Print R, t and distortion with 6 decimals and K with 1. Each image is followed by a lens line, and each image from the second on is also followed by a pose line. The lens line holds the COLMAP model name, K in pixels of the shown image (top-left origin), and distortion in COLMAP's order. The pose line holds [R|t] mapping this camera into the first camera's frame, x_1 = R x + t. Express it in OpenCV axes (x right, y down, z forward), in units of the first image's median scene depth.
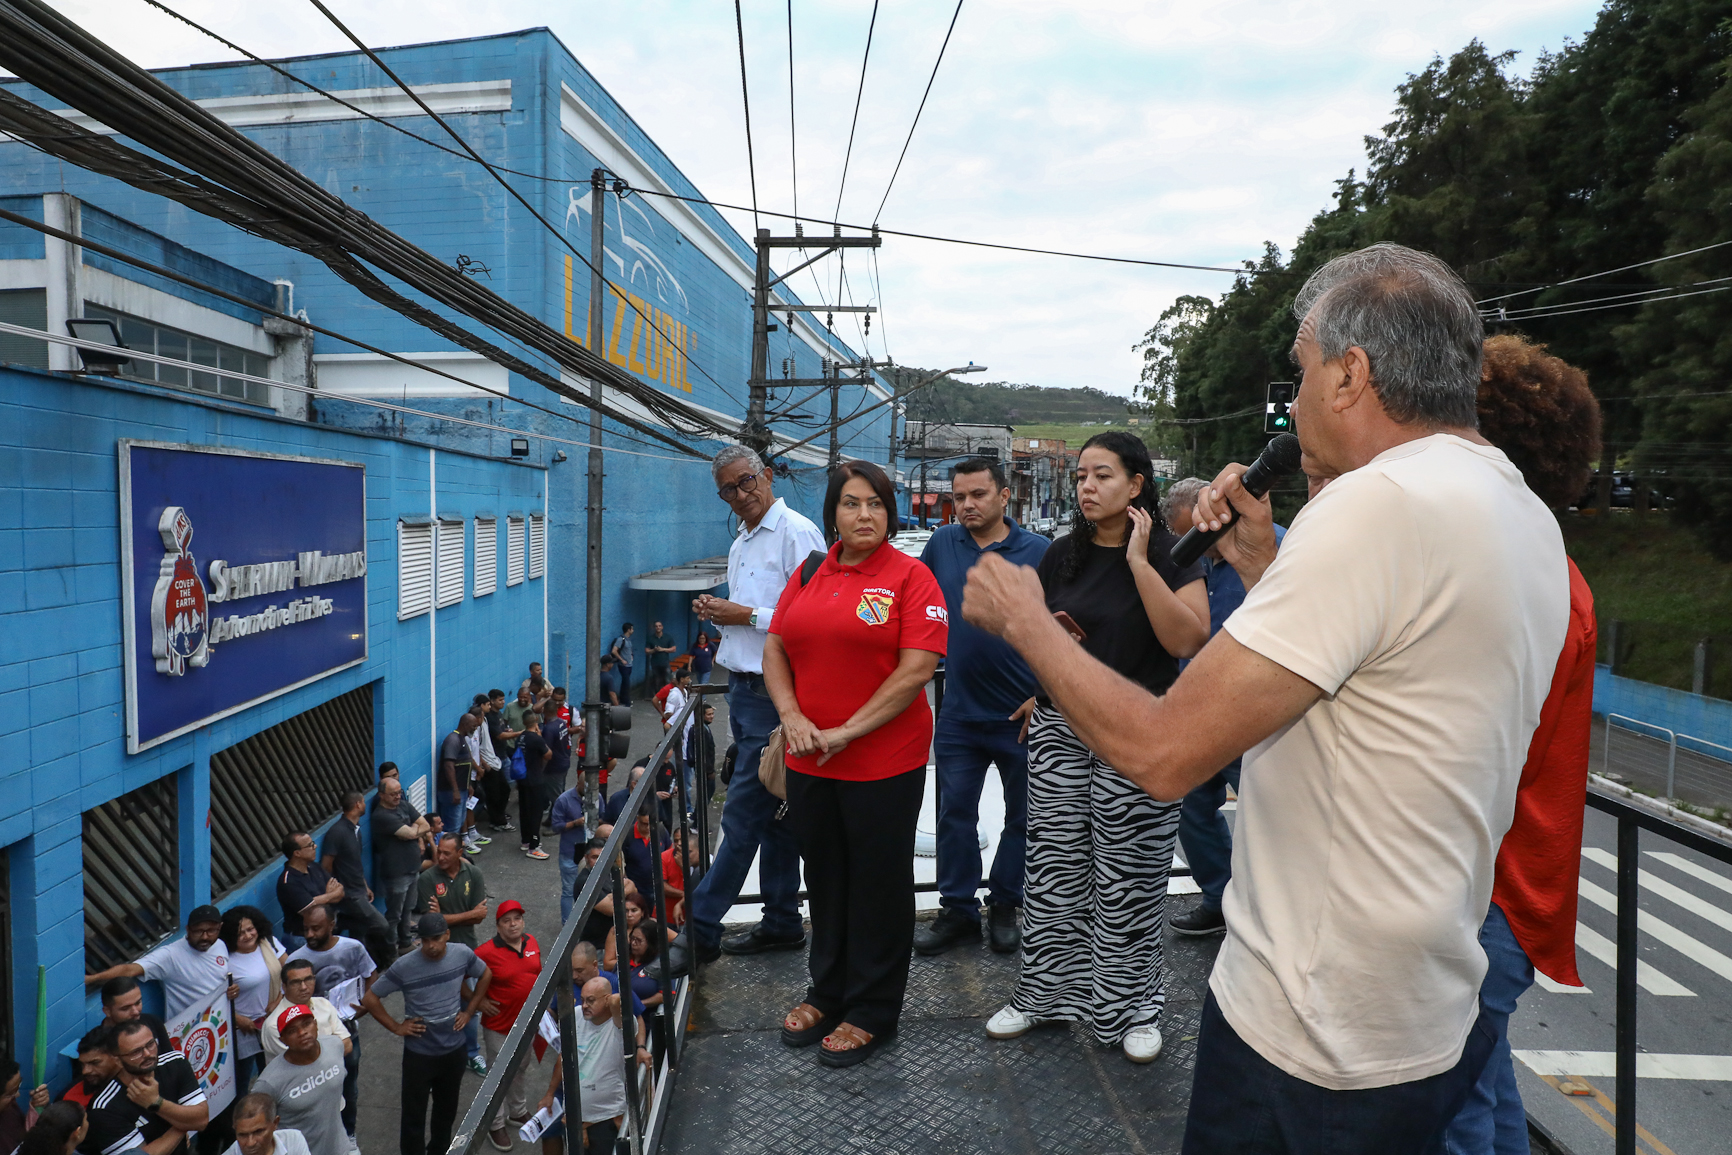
lens RADIAL K [[1143.3, 0, 868.3], [0, 1143.3, 581.7], [0, 0, 1]] dist [-0.007664, 0.011523]
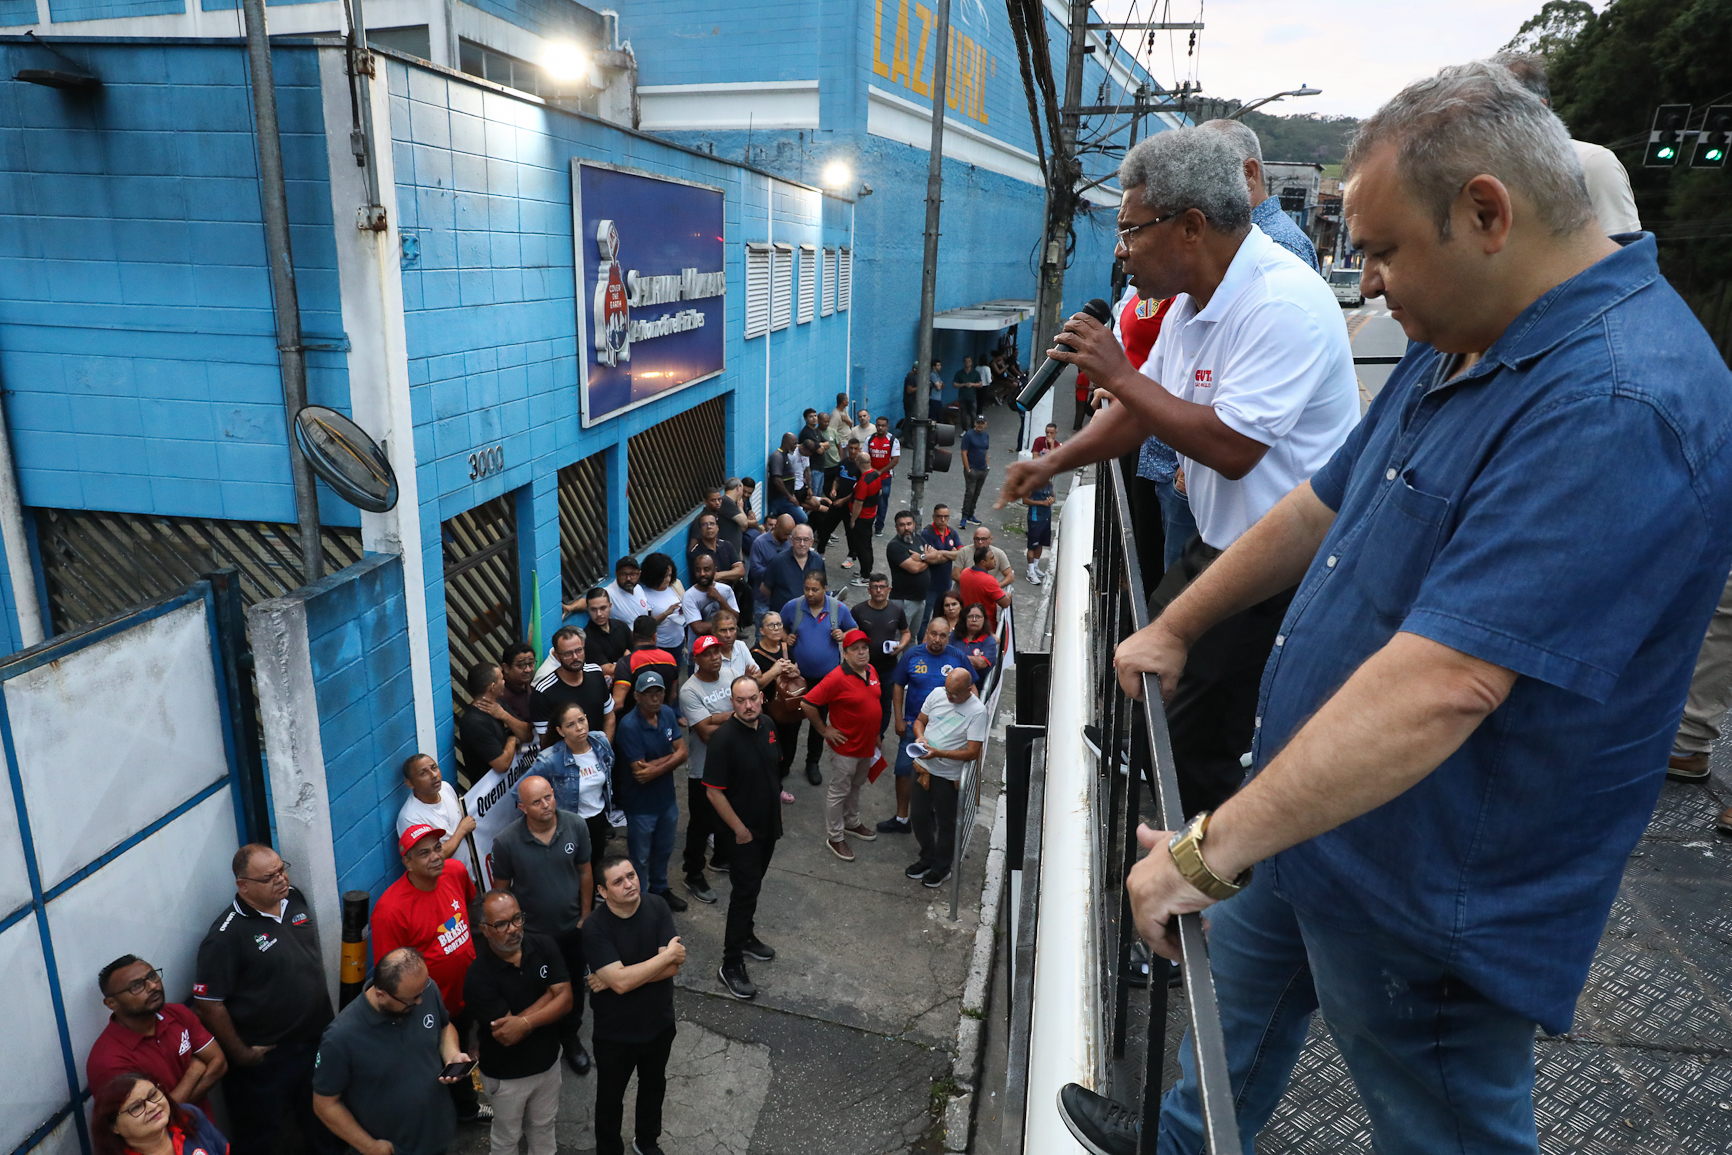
lens RADIAL K [[1155.8, 0, 864.8], [0, 1155.8, 580.9], [0, 0, 1]] dist [-0.005202, 0.008384]
pose [[0.973769, 0.076622, -0.214248, -0.025864], [-0.030326, 0.976899, 0.211537, 0.014166], [0.225507, -0.199491, 0.953598, -0.054706]]
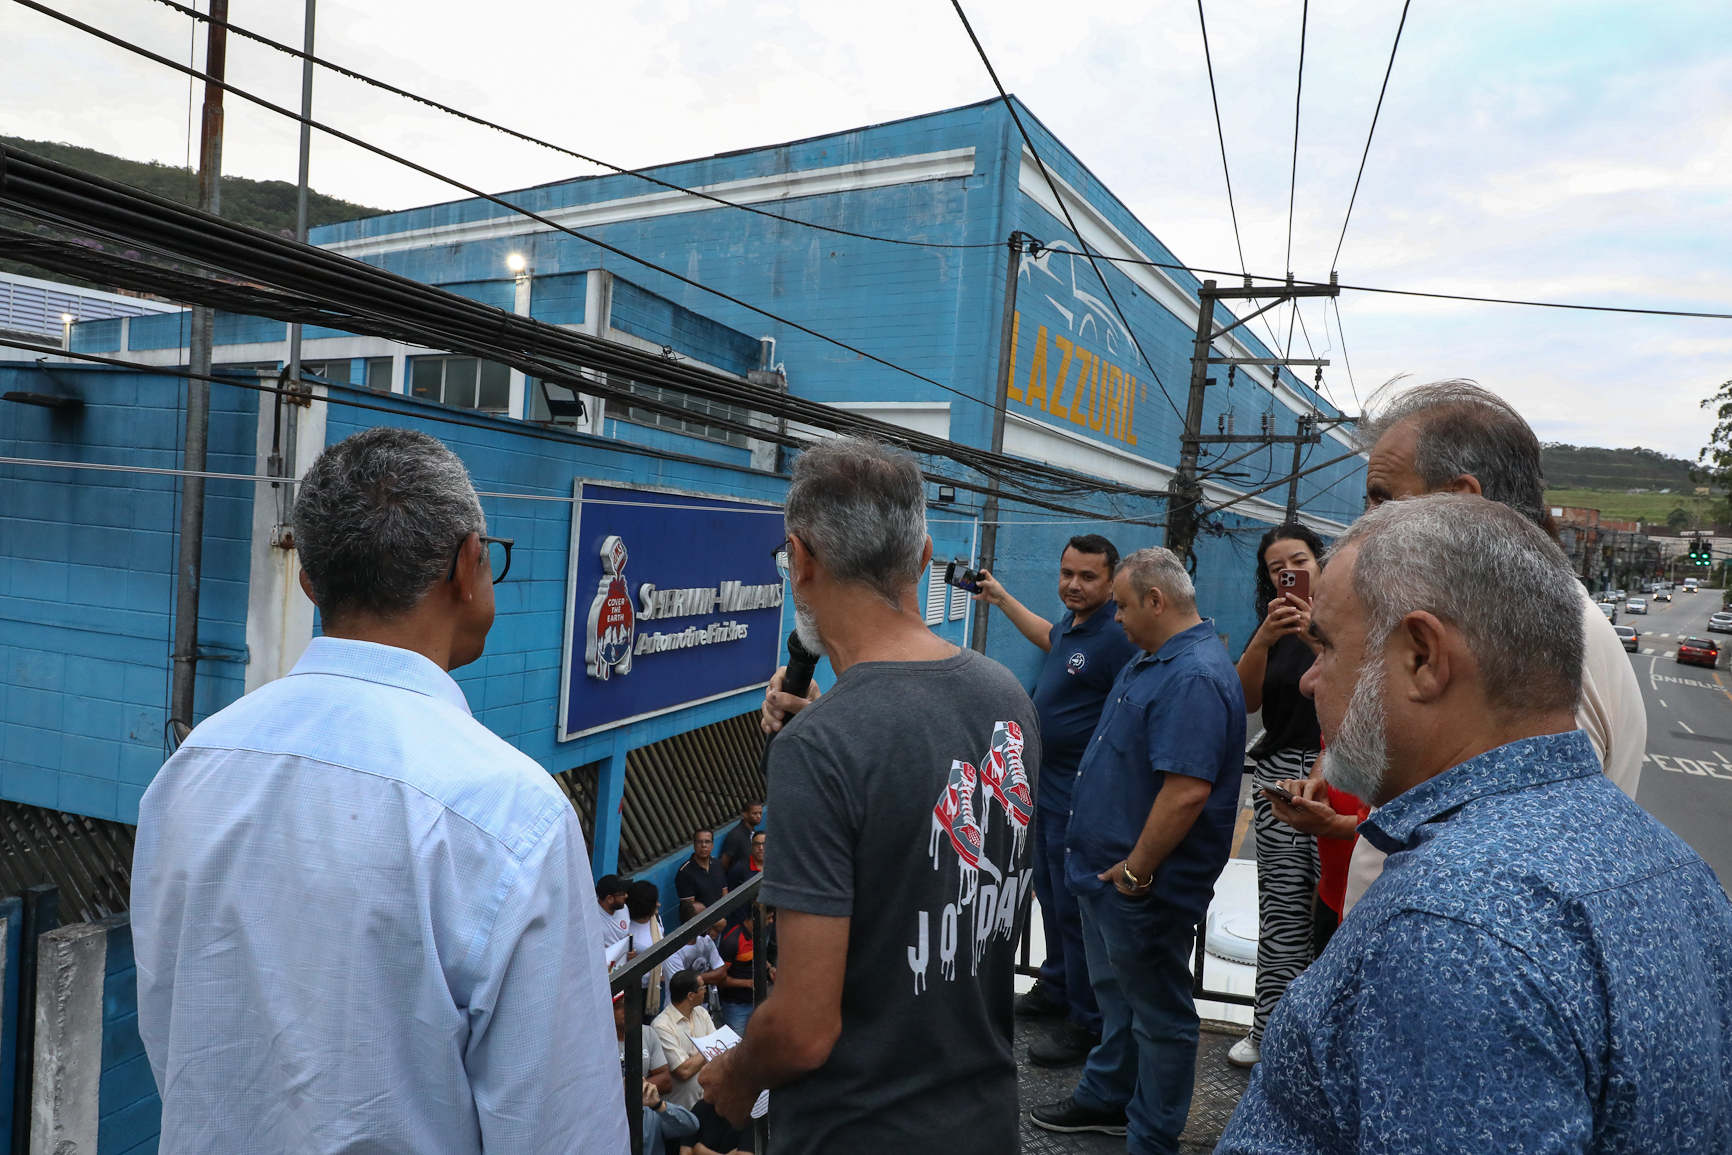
lens RADIAL K [[1152.0, 0, 862.3], [0, 1152.0, 583.0], [0, 0, 1]] dist [-0.003844, 0.005751]
pose [[0.919023, 0.072067, -0.387561, 0.033719], [-0.088059, 0.995835, -0.023637, -0.004542], [0.384243, 0.055851, 0.921541, 0.003642]]
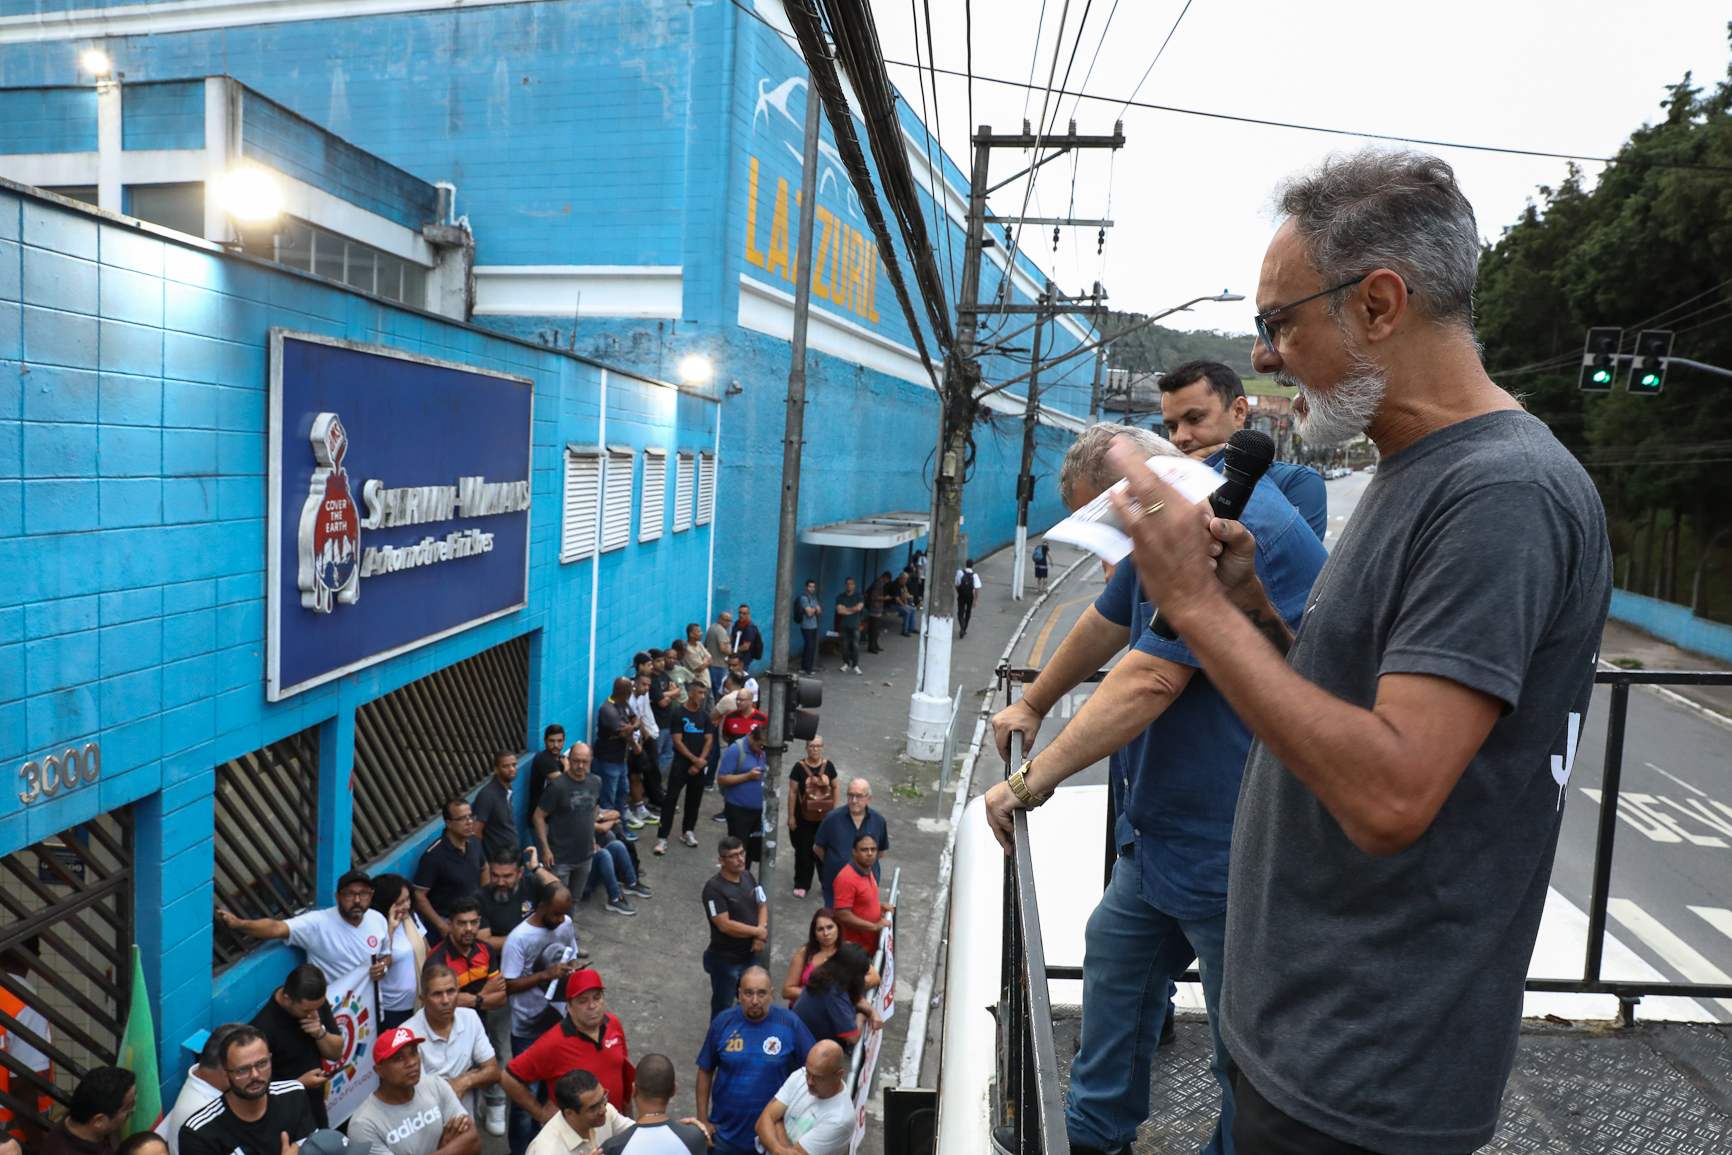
lens RADIAL K [[1272.9, 0, 864.2], [0, 1272.9, 582.6], [0, 0, 1]] dist [-0.012560, 0.018980]
pose [[0.988760, 0.054485, -0.139229, -0.029553], [-0.050475, 0.998207, 0.032173, 0.003581], [0.140732, -0.024784, 0.989737, 0.046181]]
